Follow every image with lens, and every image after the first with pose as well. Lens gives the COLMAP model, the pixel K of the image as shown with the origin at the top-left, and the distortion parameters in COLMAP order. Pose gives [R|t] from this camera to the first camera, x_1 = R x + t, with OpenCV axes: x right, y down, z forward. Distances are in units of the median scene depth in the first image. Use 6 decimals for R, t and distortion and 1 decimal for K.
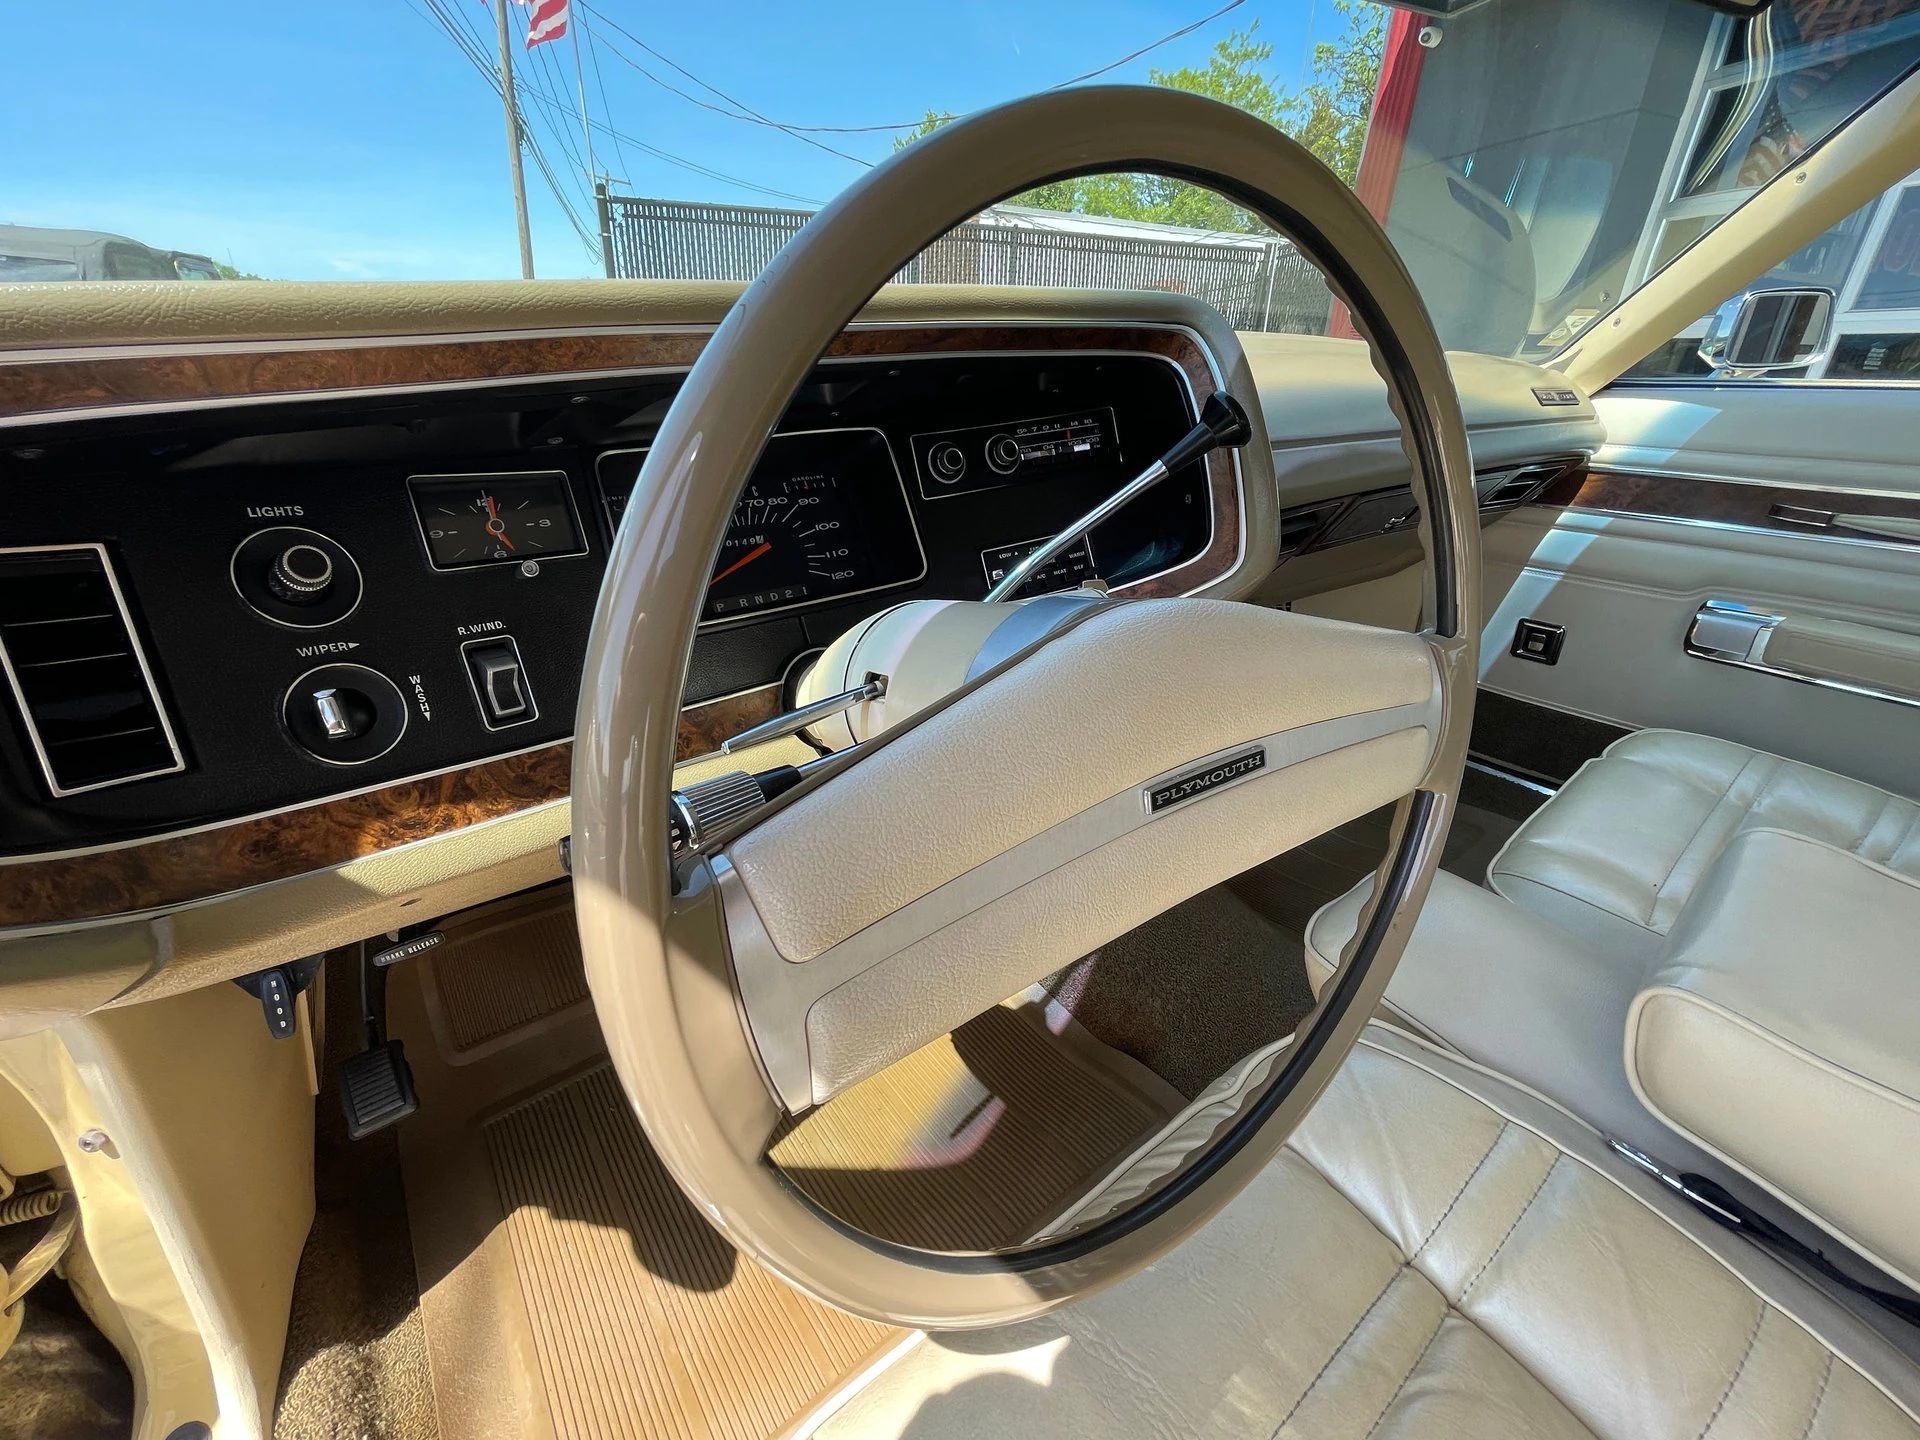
lens RADIAL K [[769.7, 0, 960.0], [0, 769.7, 720.0], [0, 0, 1]] dist [0.008311, -0.000059]
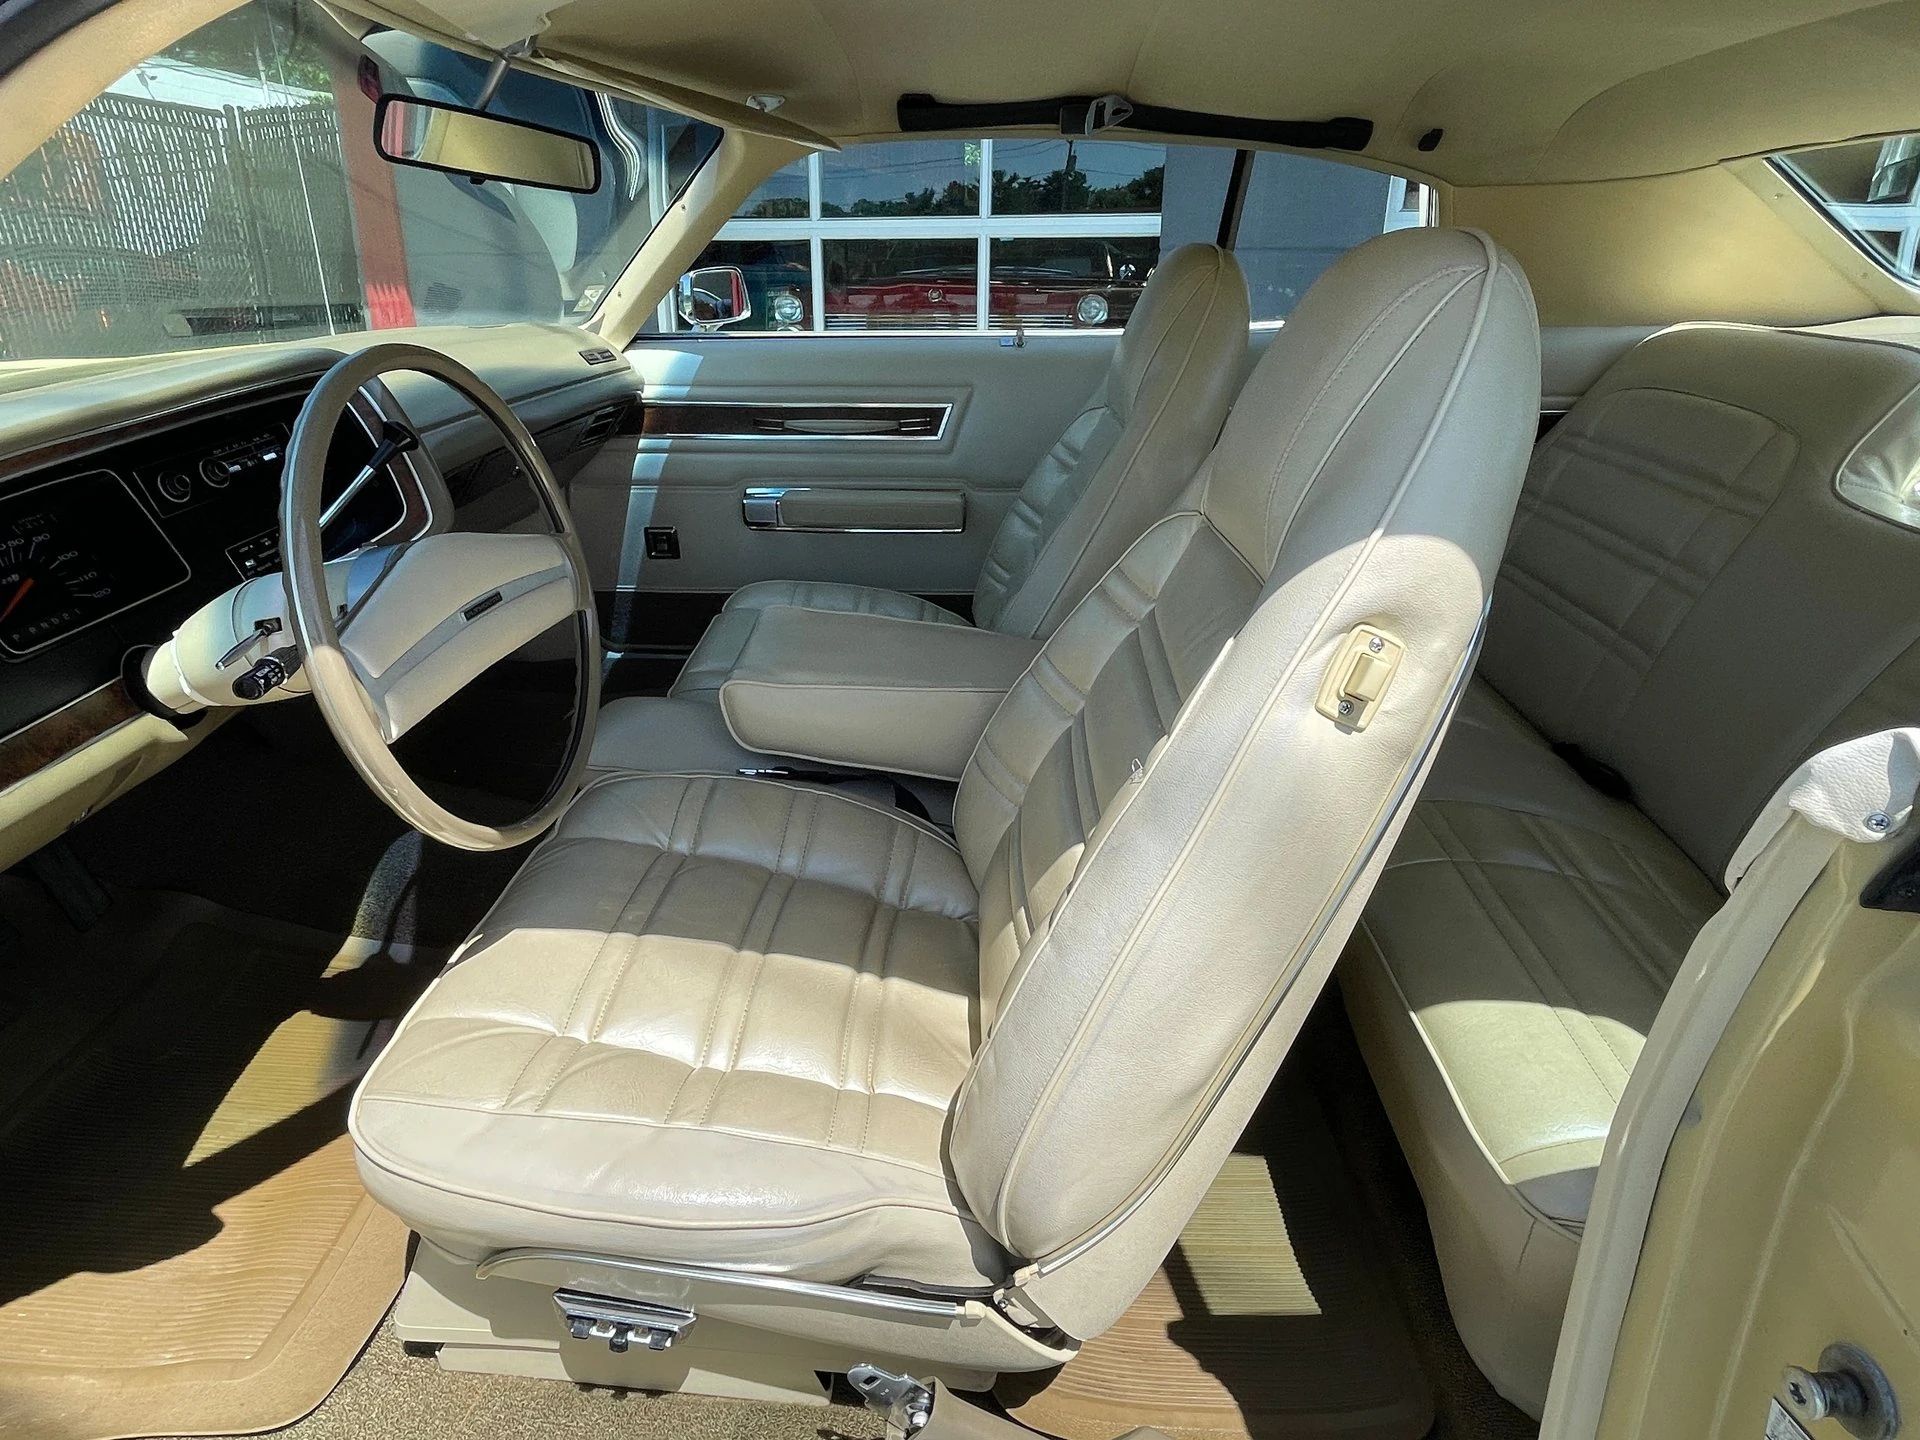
lens RADIAL K [[1112.1, 0, 949.8], [0, 1112.1, 708.0], [0, 0, 1]] dist [-0.001325, 0.001686]
pose [[0.645690, -0.301851, 0.701406, -0.345428], [0.323809, 0.940110, 0.106490, 0.131917], [-0.691543, 0.158363, 0.704762, -0.651280]]
